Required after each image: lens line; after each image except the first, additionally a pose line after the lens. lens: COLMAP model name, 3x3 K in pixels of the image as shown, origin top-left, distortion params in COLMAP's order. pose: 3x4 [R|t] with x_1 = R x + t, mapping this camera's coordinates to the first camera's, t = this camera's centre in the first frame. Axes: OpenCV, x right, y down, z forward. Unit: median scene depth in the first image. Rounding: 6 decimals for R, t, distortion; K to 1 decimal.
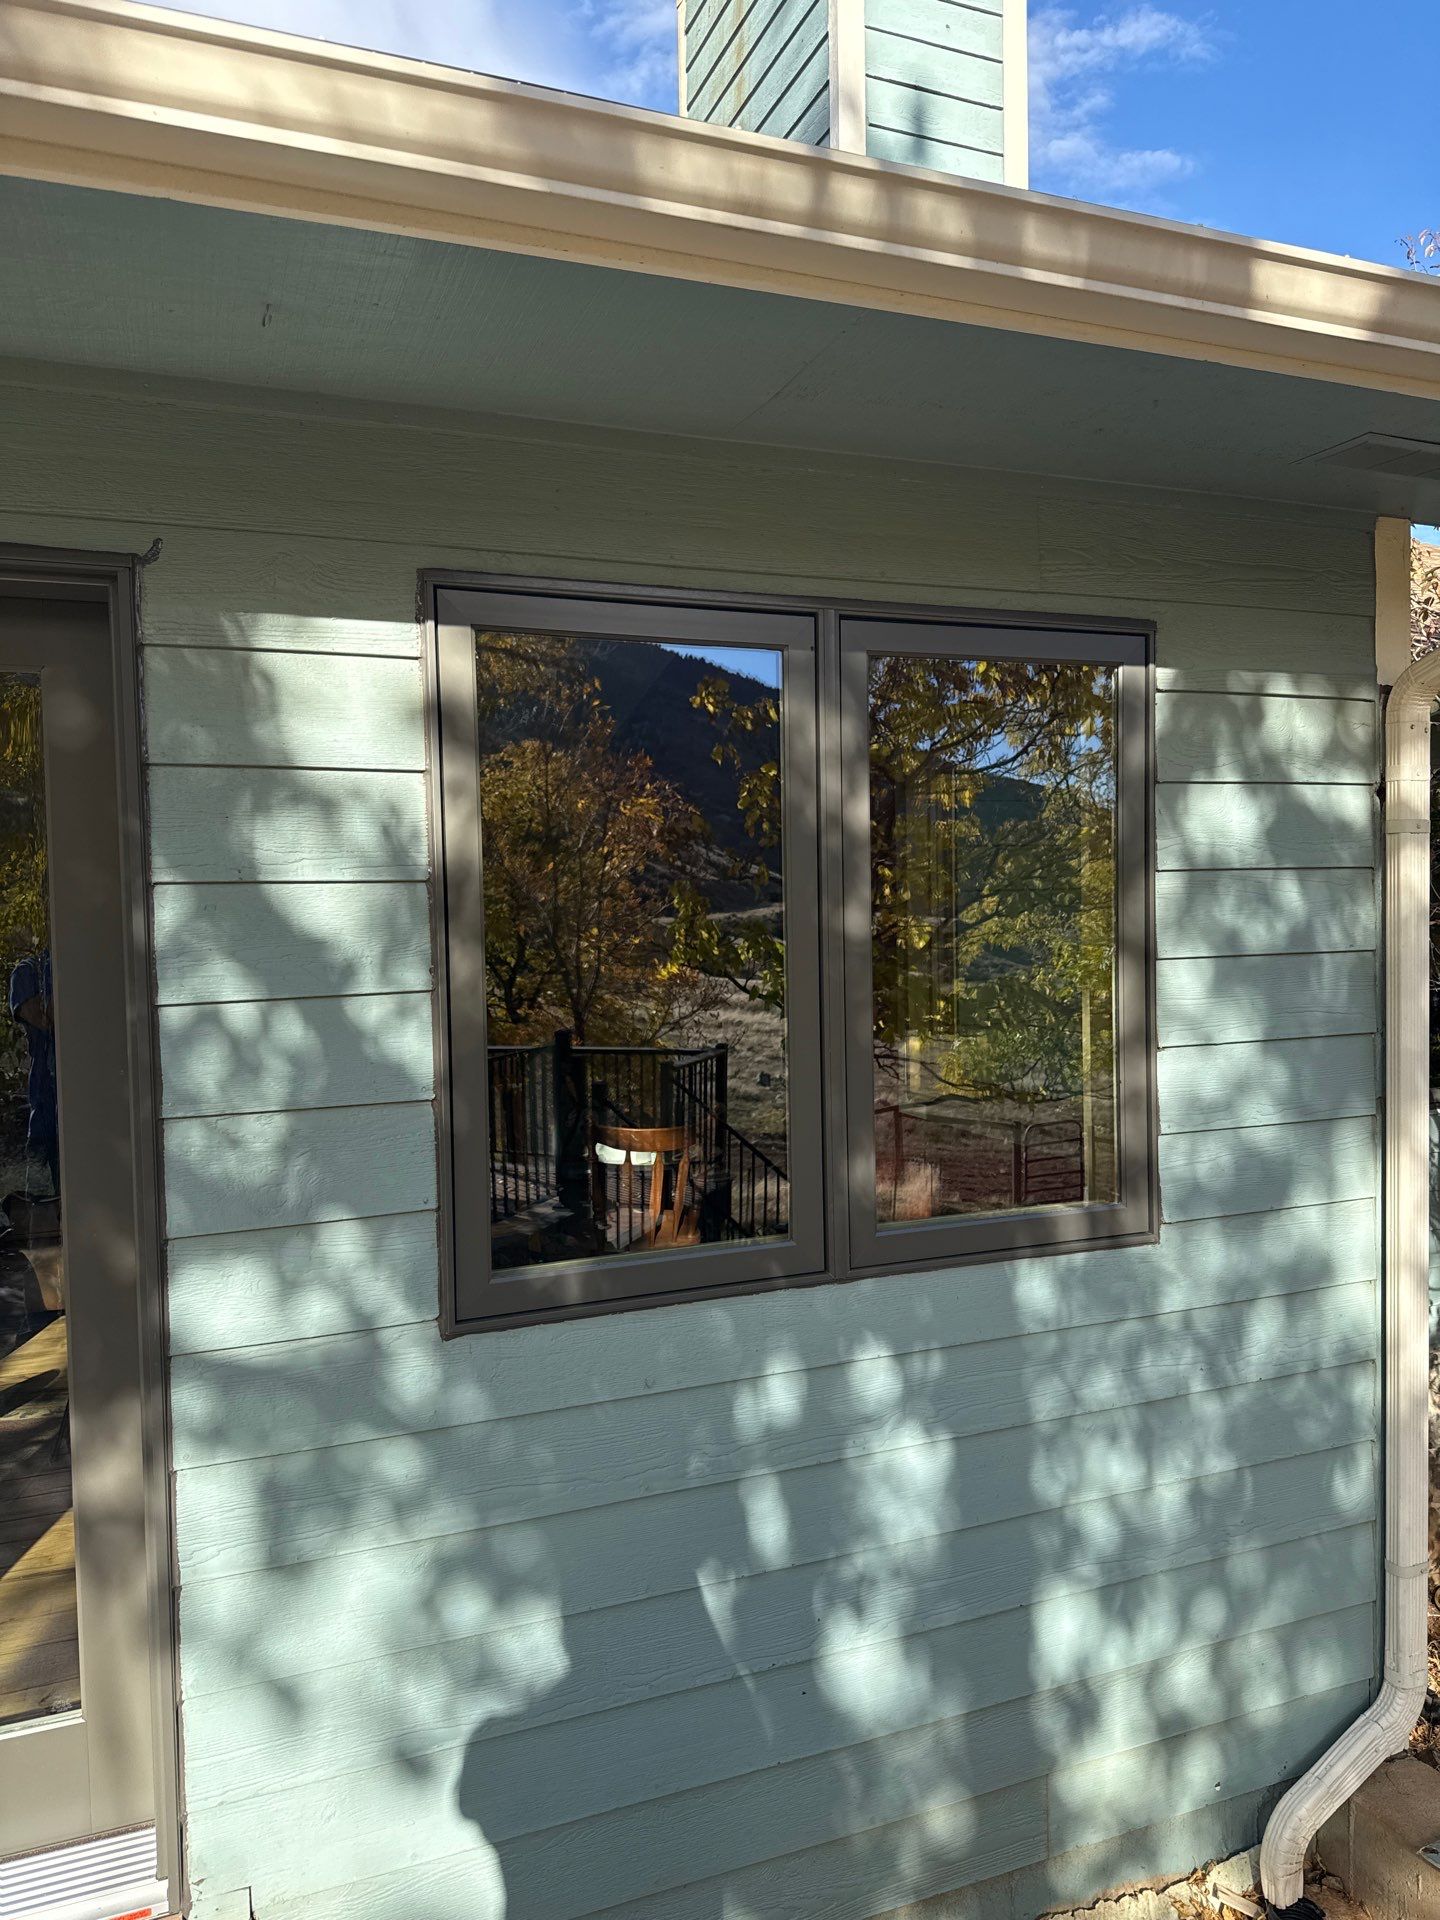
lens RADIAL K [[1340.1, 0, 721.7], [0, 1340.1, 958.5], [0, 0, 1]] dist [0.000571, -0.012658]
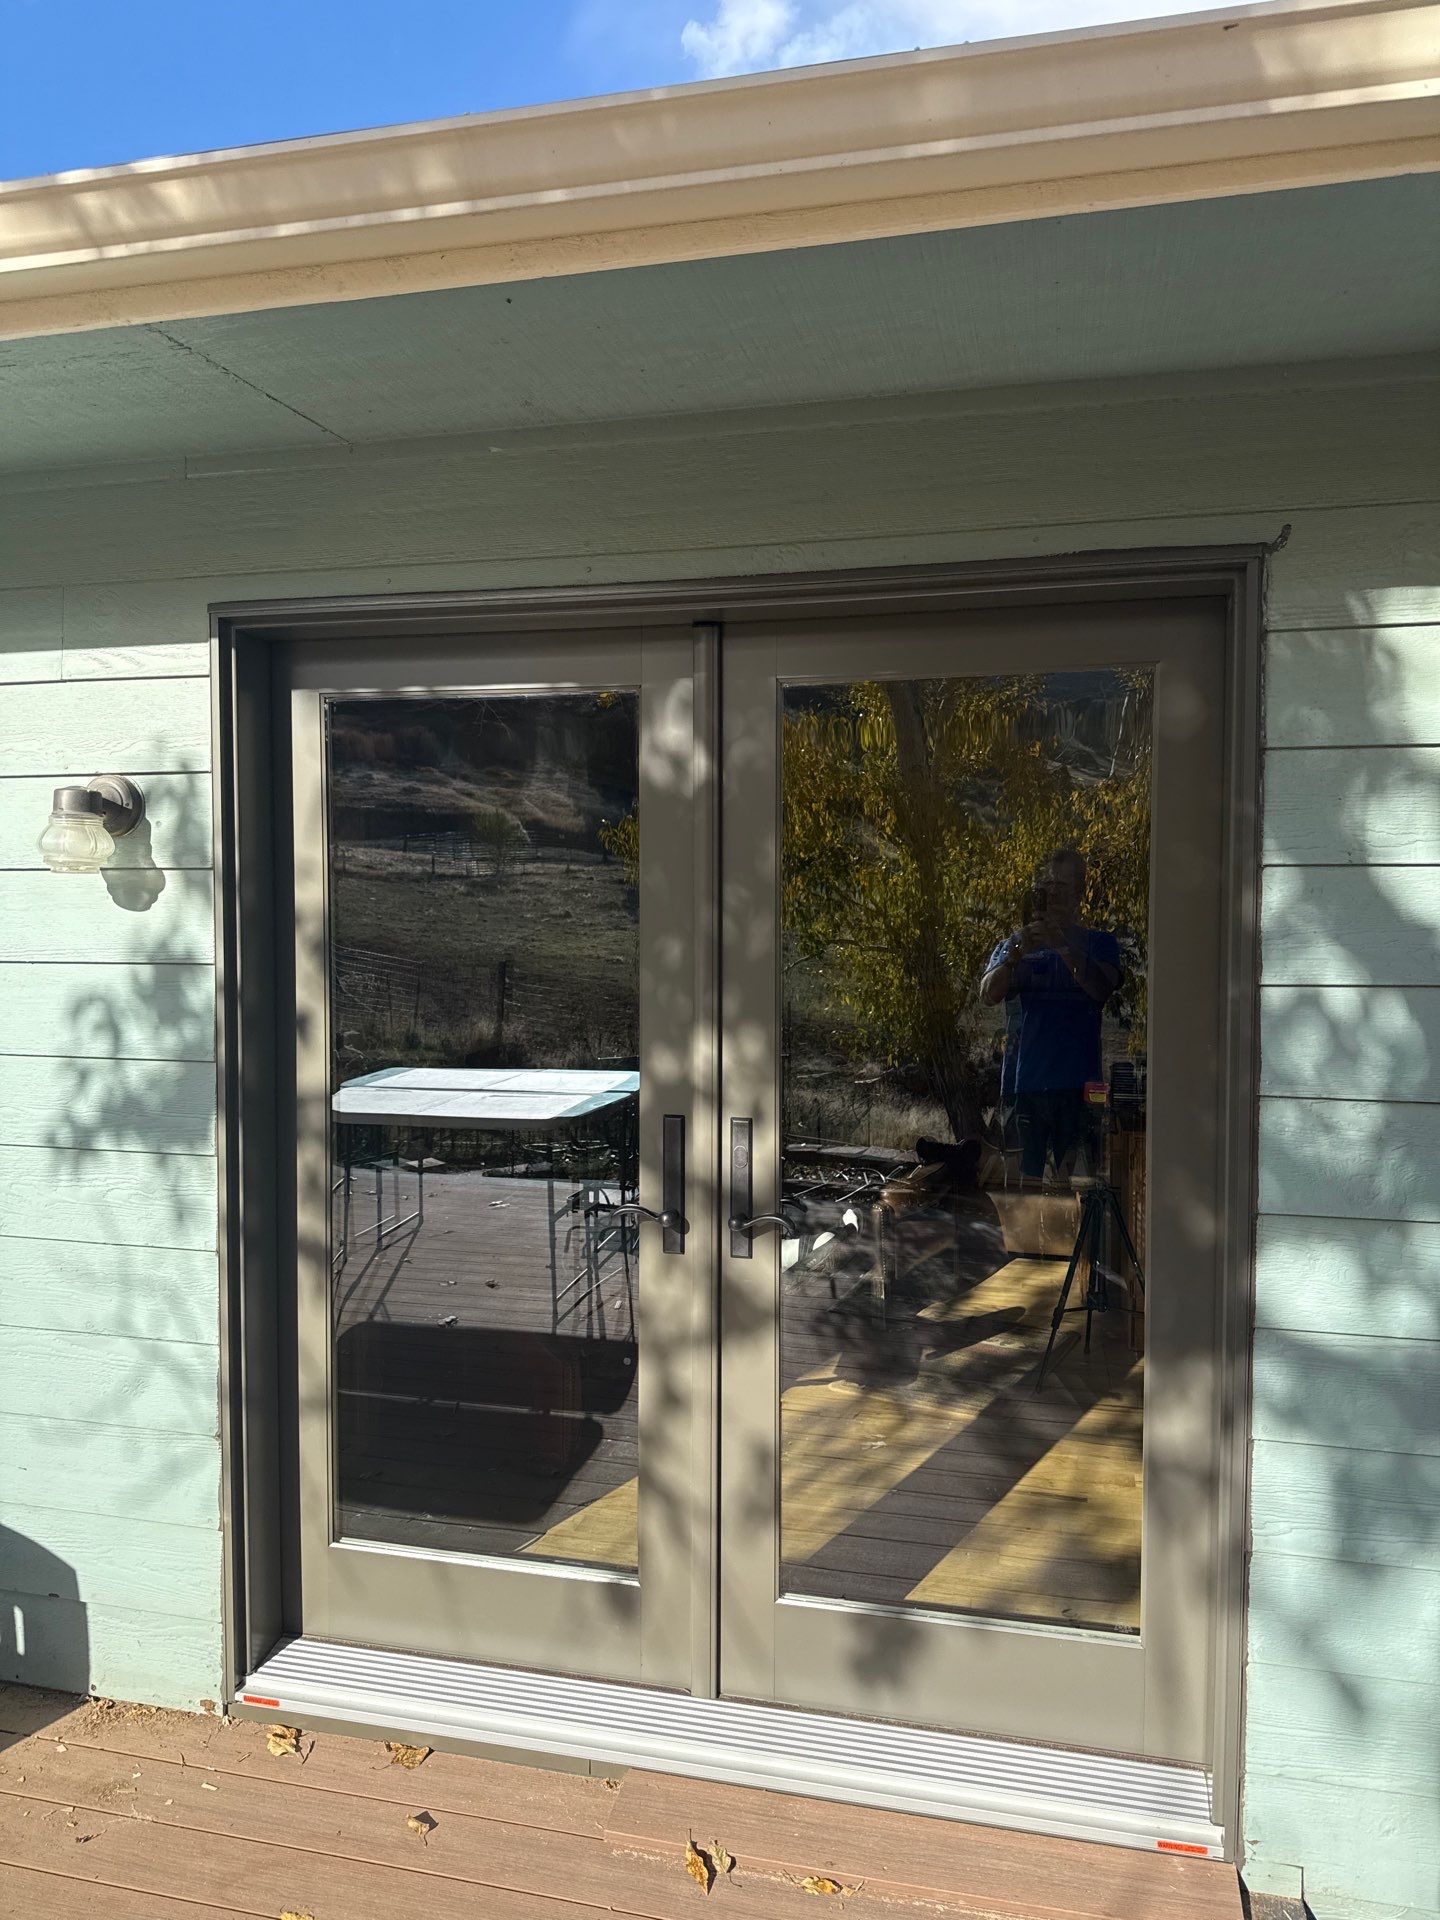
lens RADIAL K [[1340.1, 0, 721.1], [0, 1340.1, 958.4], [0, 0, 1]] dist [0.000571, -0.012658]
pose [[0.811381, 0.050297, -0.582349, -0.157938], [-0.040950, 0.998734, 0.029204, 0.001670], [0.583081, 0.000152, 0.812414, -0.069095]]
